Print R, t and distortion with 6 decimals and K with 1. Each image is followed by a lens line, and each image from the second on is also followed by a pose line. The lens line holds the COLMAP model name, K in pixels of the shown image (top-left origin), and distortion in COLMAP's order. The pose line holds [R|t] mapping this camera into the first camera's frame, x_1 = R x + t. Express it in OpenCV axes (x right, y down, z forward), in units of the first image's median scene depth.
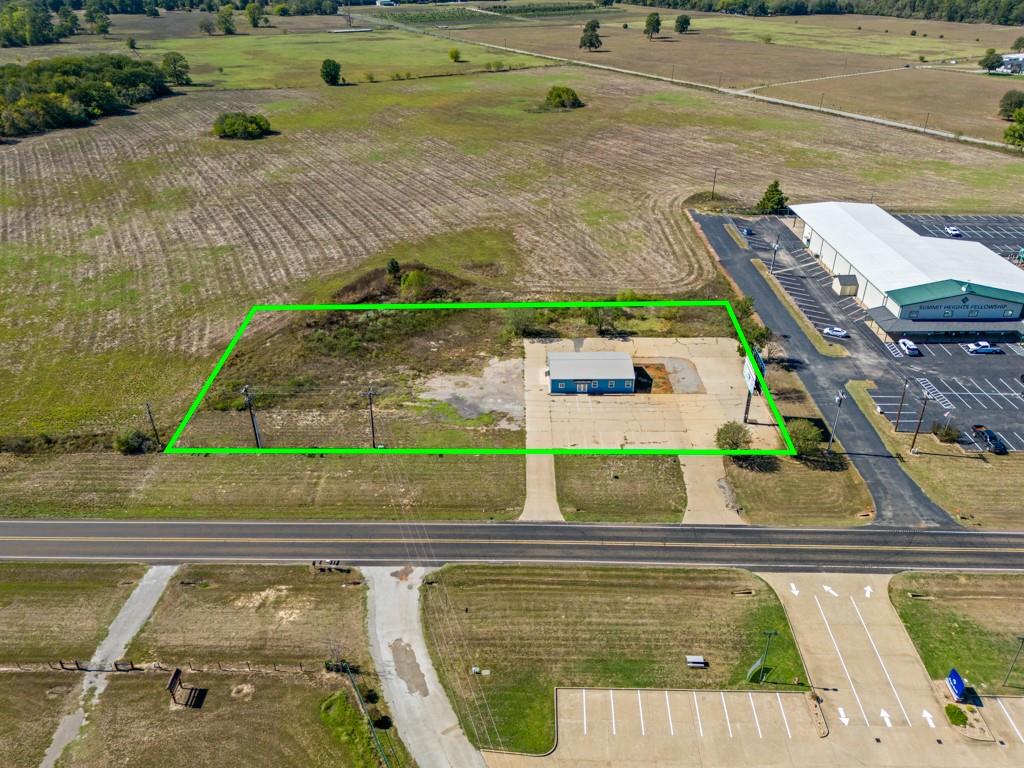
lens RADIAL K [[746.2, 0, 511.9], [0, 746.2, 398.6], [0, 0, 1]] dist [0.094317, -0.100196]
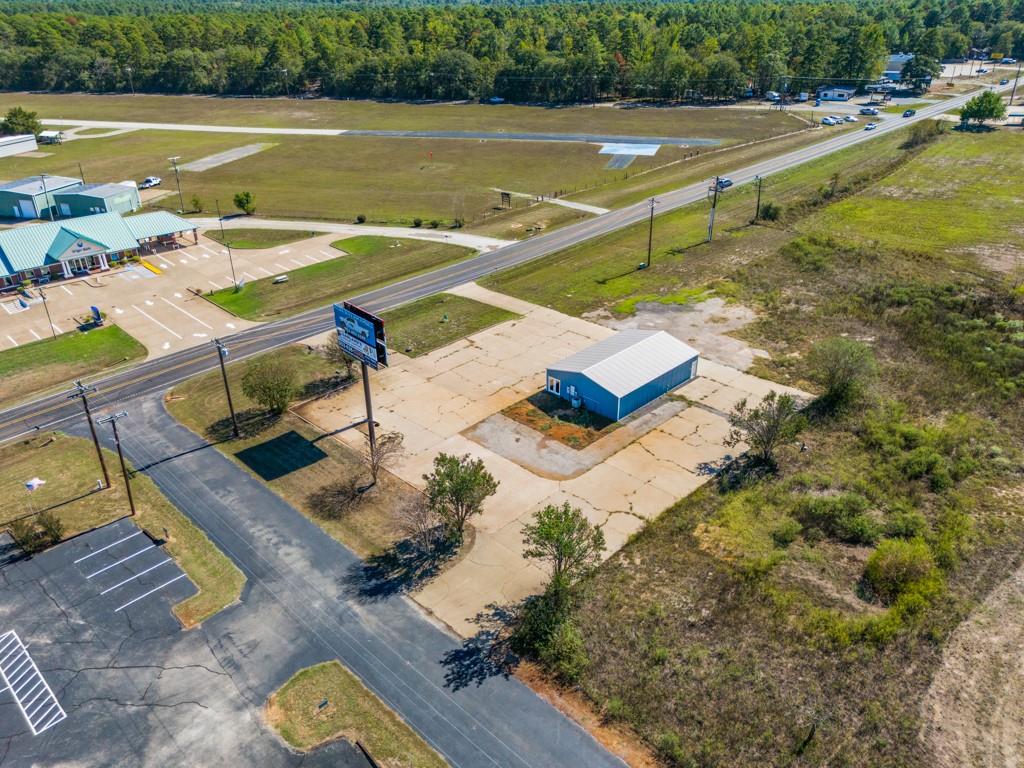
lens RADIAL K [[746.2, 0, 511.9], [0, 746.2, 398.6], [0, 0, 1]] dist [0.094317, -0.100196]
pose [[-0.693268, 0.360873, -0.623819, 0.574341], [-0.349505, 0.588640, 0.728937, -0.451279], [0.630258, 0.723377, -0.281959, 1.157634]]
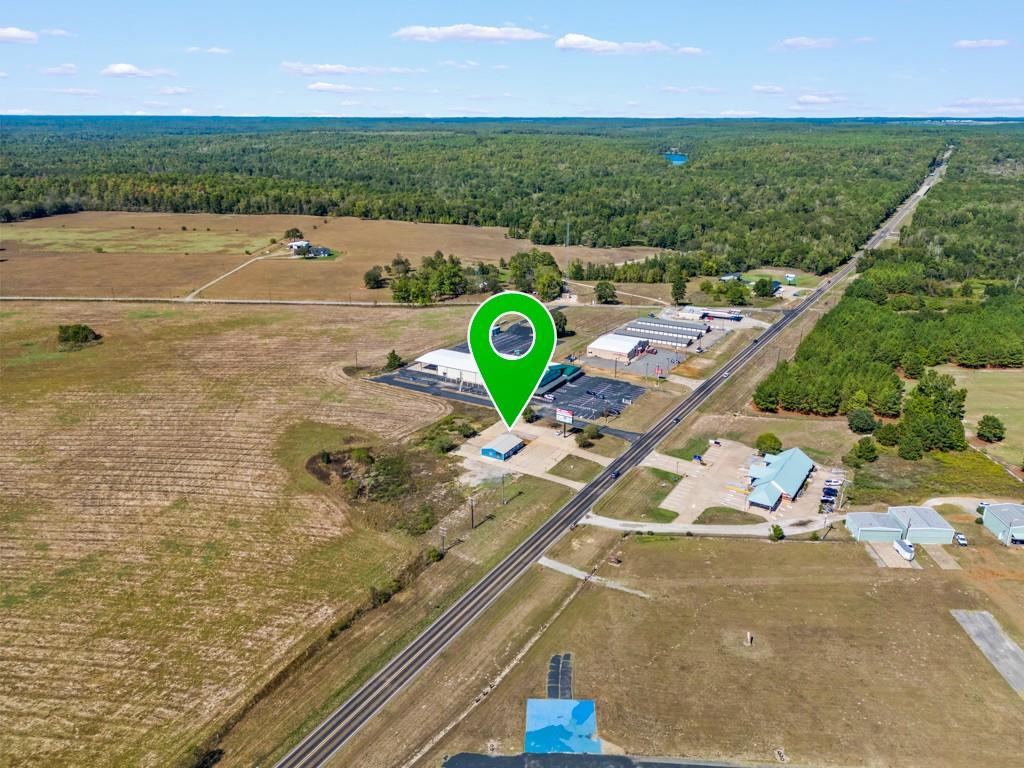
lens RADIAL K [[746.2, 0, 511.9], [0, 746.2, 398.6], [0, 0, 1]] dist [0.094317, -0.100196]
pose [[0.499073, -0.296018, 0.814432, -1.592722], [0.435317, 0.898293, 0.059742, -0.280644], [-0.749283, 0.324721, 0.577175, -0.289231]]
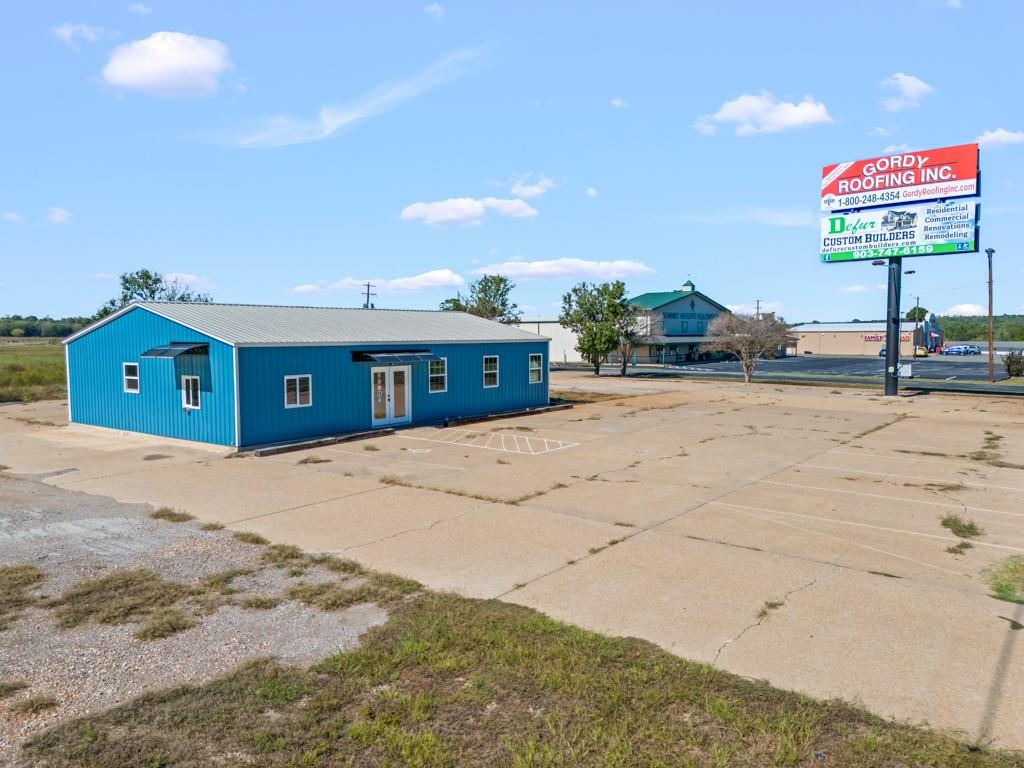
lens RADIAL K [[746.2, 0, 511.9], [0, 746.2, 398.6], [0, 0, 1]] dist [0.094317, -0.100196]
pose [[0.601064, -0.059127, 0.797011, -0.035156], [0.406151, 0.881479, -0.240905, 0.041550], [-0.688305, 0.468506, 0.553840, 0.869002]]
